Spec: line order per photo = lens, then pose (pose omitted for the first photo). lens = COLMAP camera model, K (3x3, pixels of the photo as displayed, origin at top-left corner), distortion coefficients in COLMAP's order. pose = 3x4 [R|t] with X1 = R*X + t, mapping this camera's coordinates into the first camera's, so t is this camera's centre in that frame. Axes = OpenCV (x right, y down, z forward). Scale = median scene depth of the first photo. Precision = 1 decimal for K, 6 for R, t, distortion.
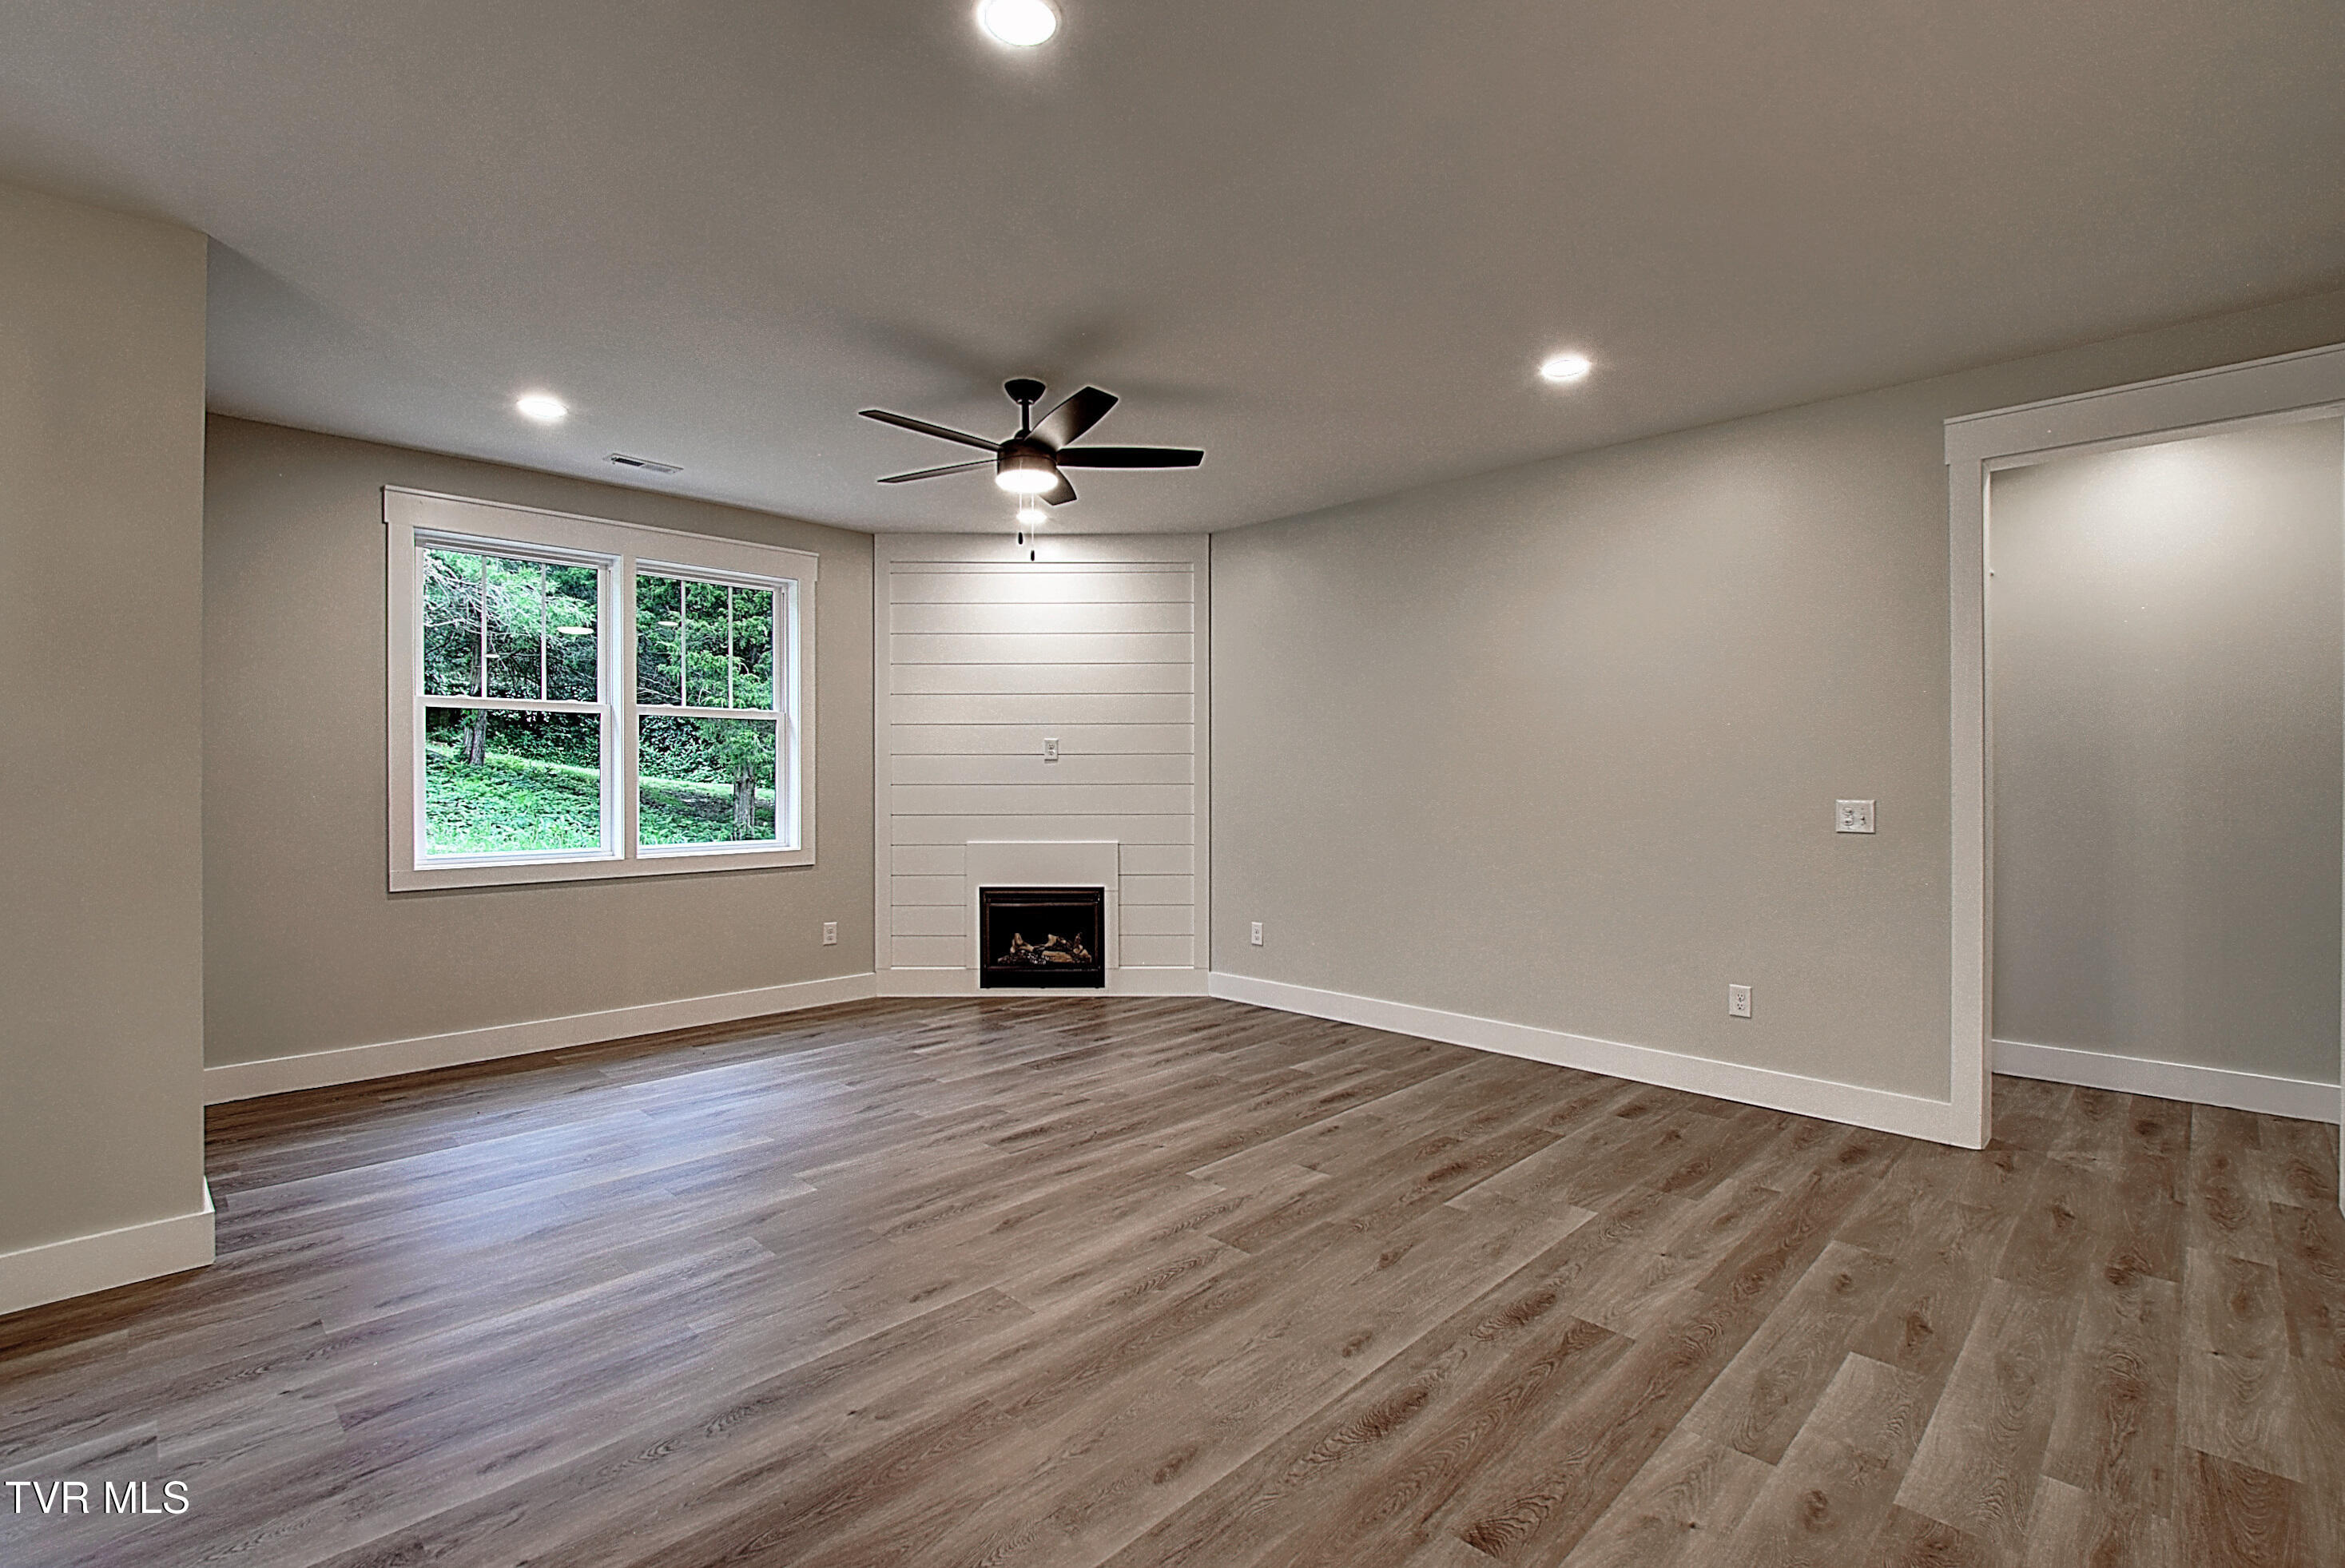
lens RADIAL K [[1047.3, 0, 1169.2], [0, 1047.3, 776.7], [0, 0, 1]] dist [0.000502, -0.007021]
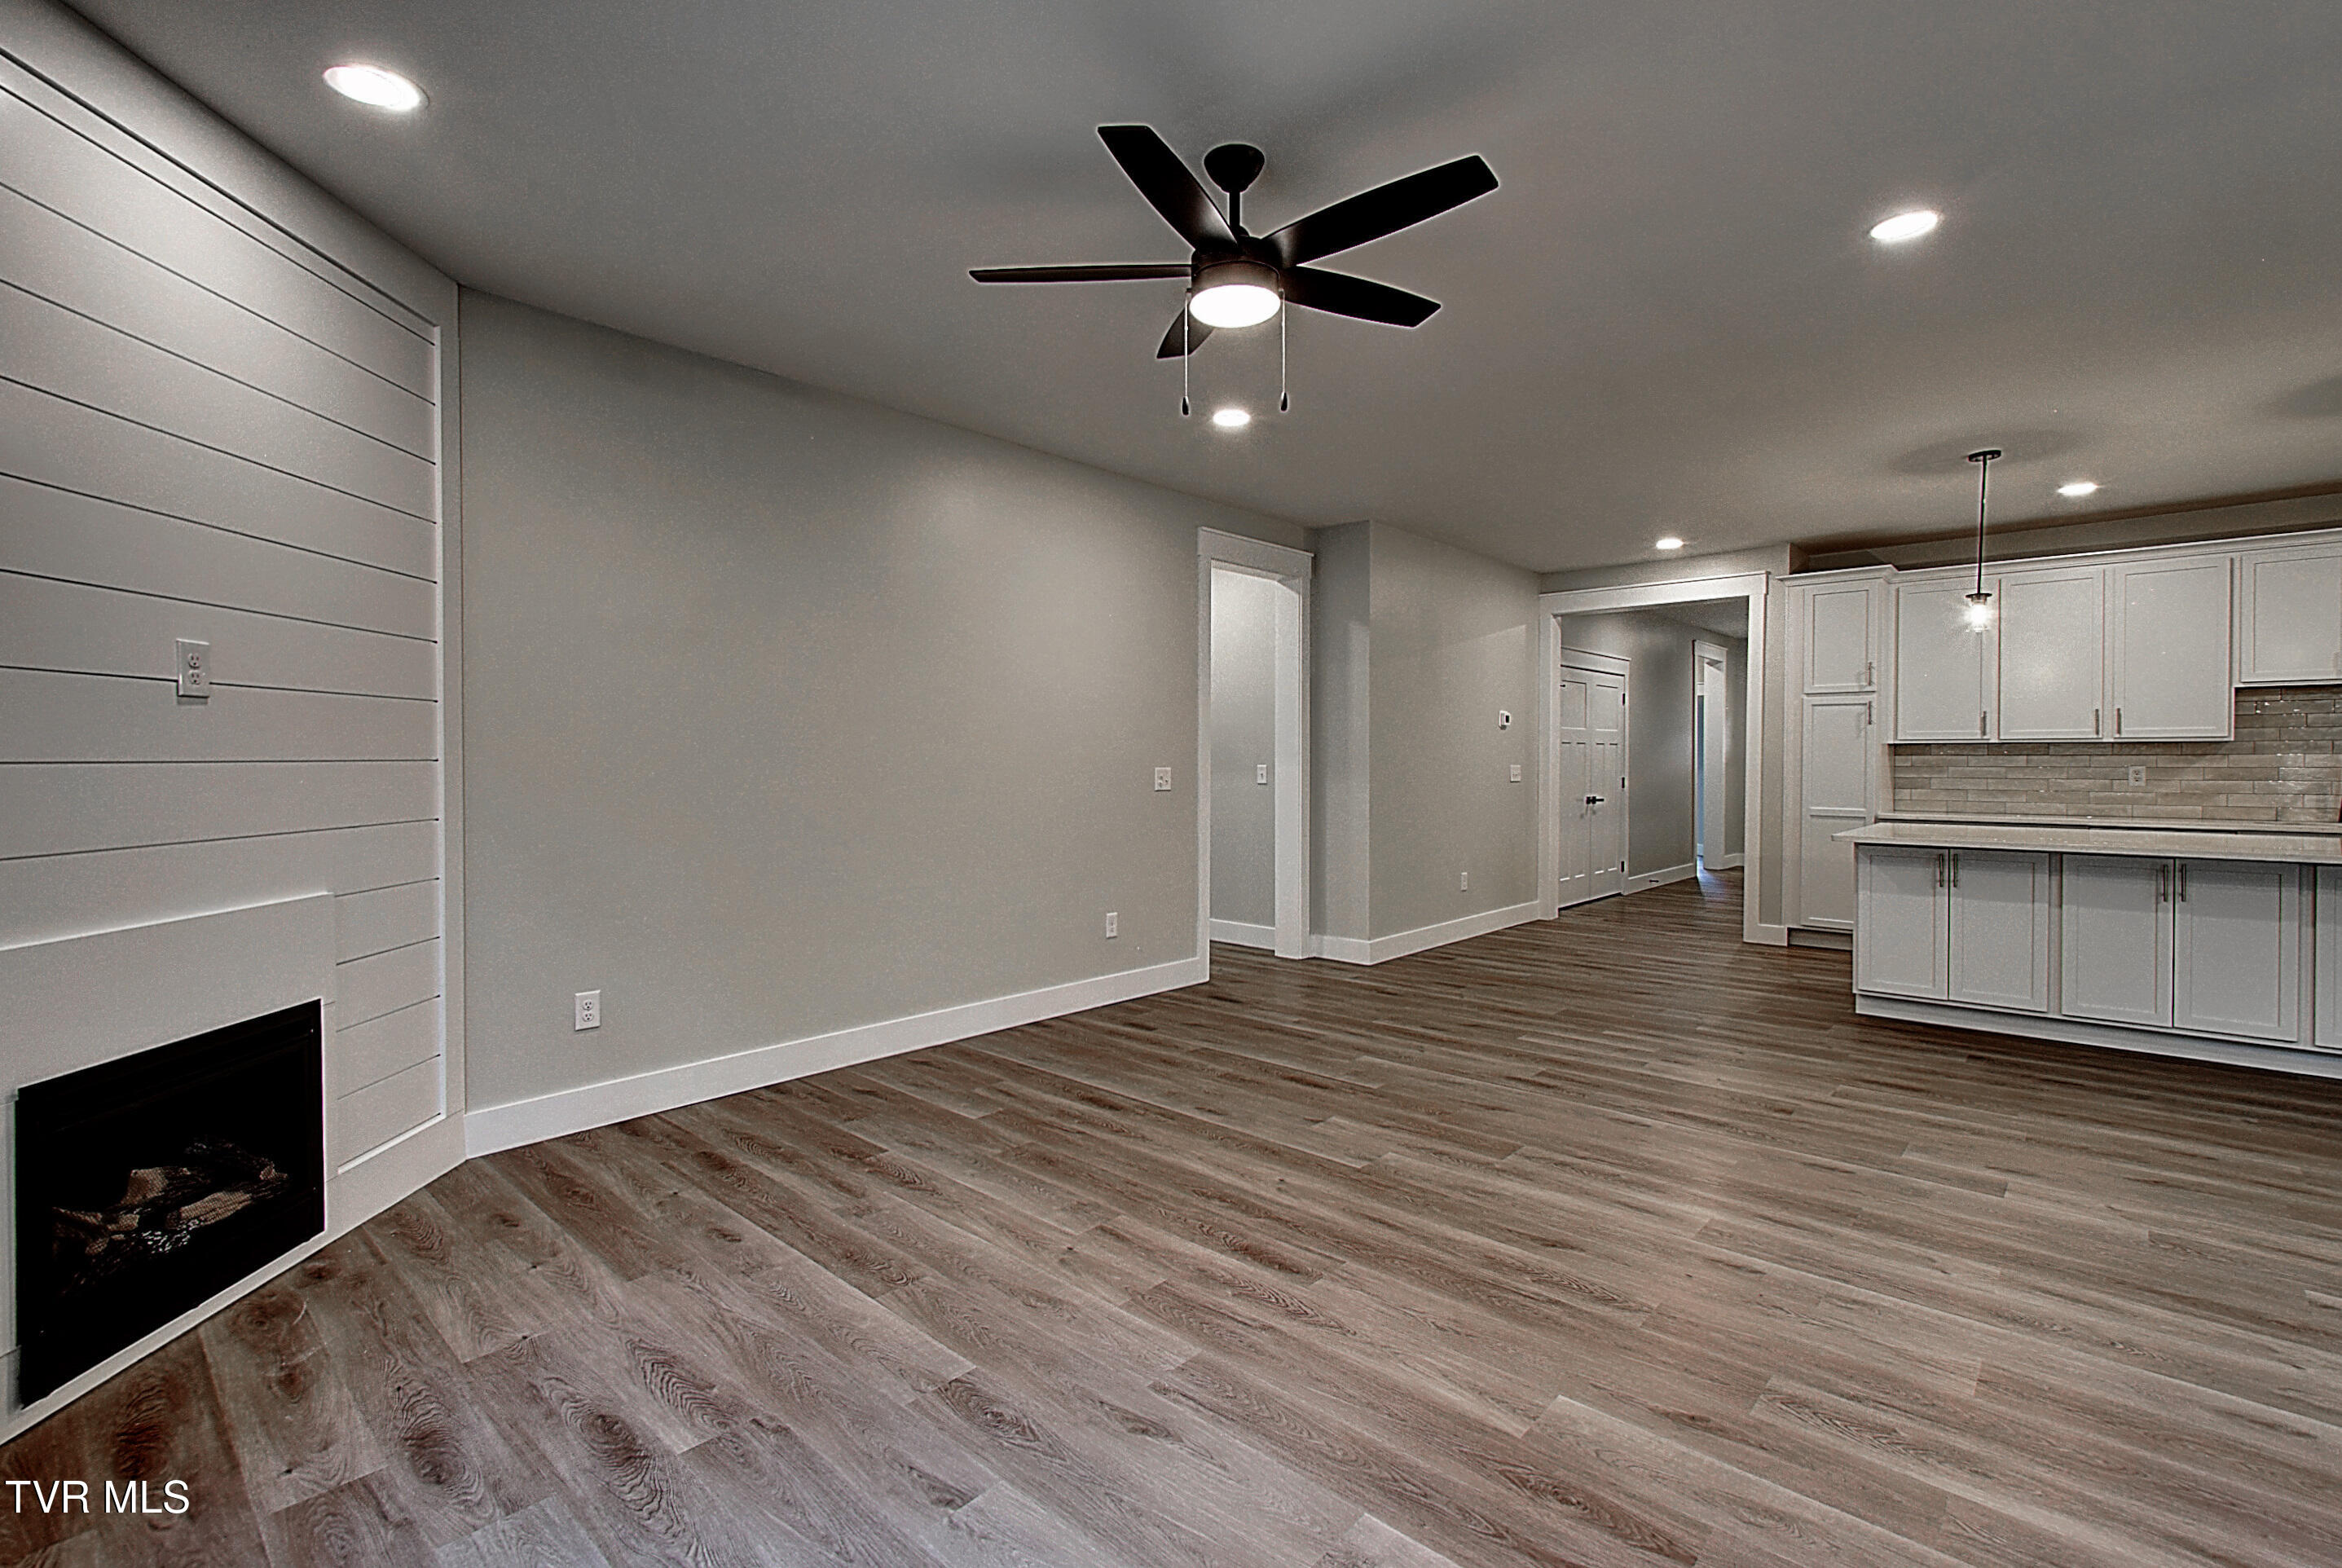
lens RADIAL K [[1049.3, 0, 1164.3], [0, 1049.3, 772.1], [0, 0, 1]] dist [0.012264, -0.007936]
pose [[-0.036901, -0.014117, 0.999219, -0.753392], [-0.002309, 0.999899, 0.014041, 0.007620], [-0.999316, -0.001789, -0.036930, 0.993147]]
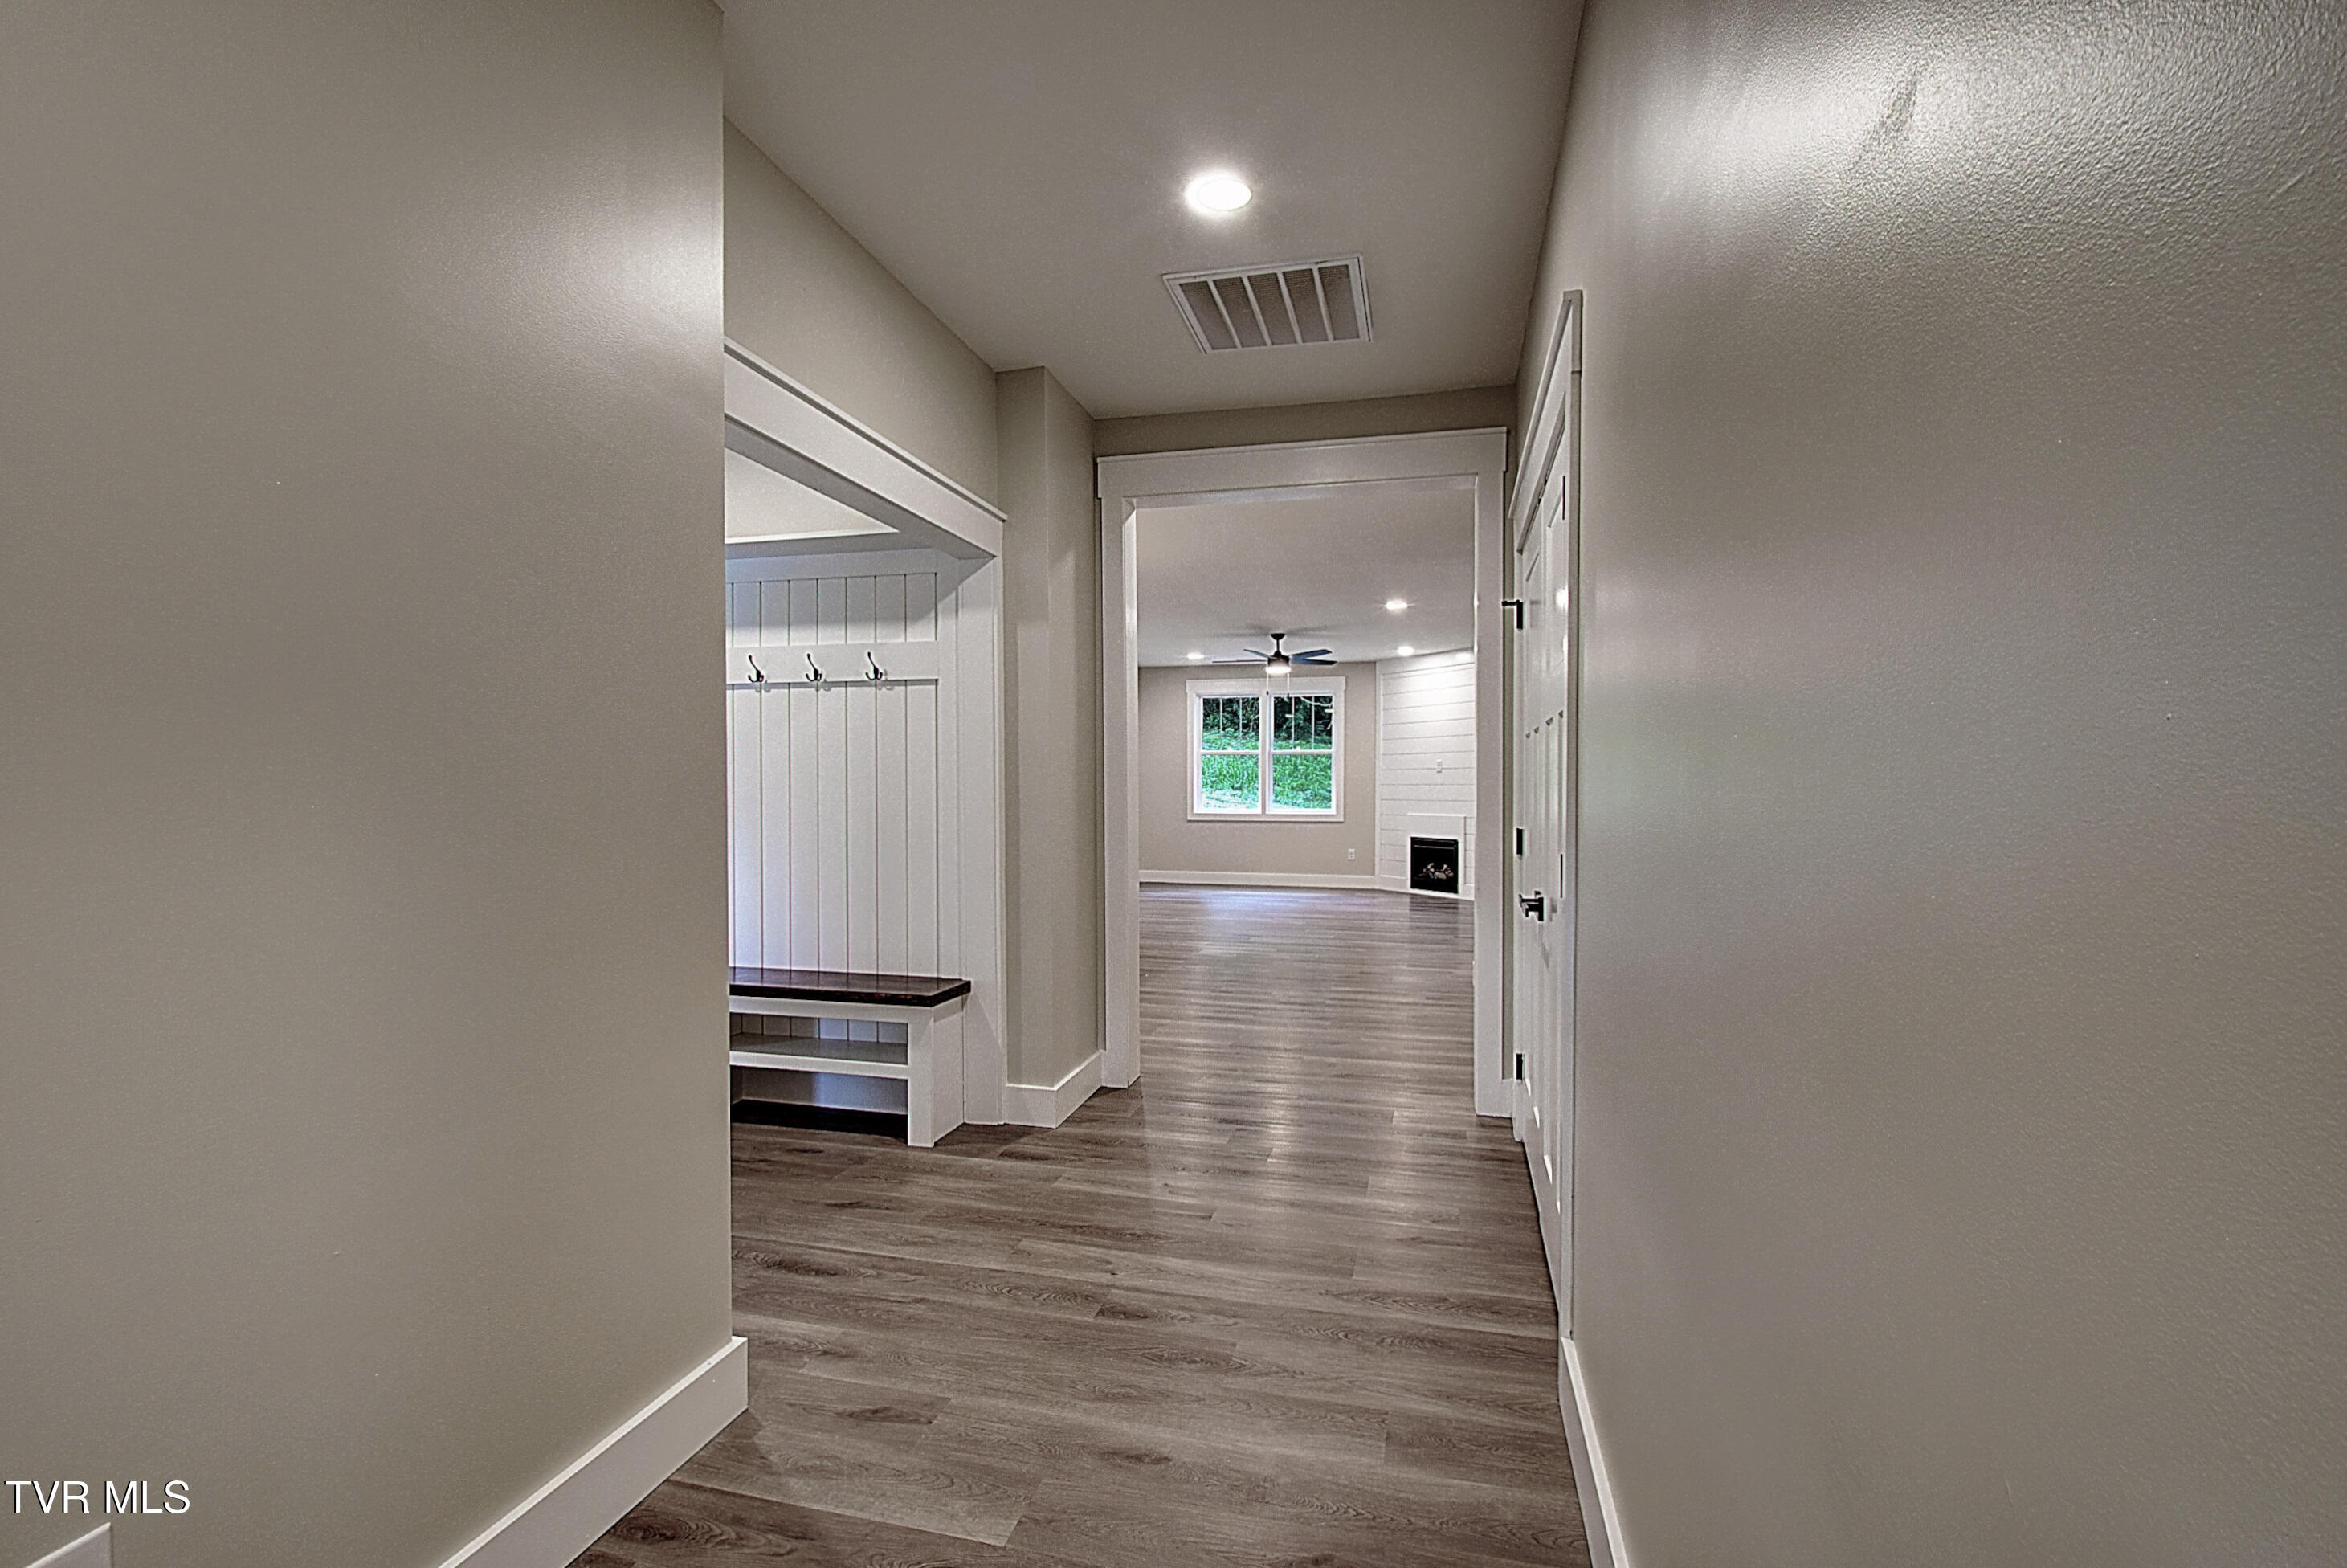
lens RADIAL K [[1034.4, 0, 1167.5], [0, 1034.4, 781.9], [0, 0, 1]] dist [0.001846, -0.007319]
pose [[0.497995, -0.002876, -0.867175, 1.887570], [-0.000126, 0.999994, -0.003388, 0.014045], [0.867180, 0.001797, 0.497991, -0.532398]]
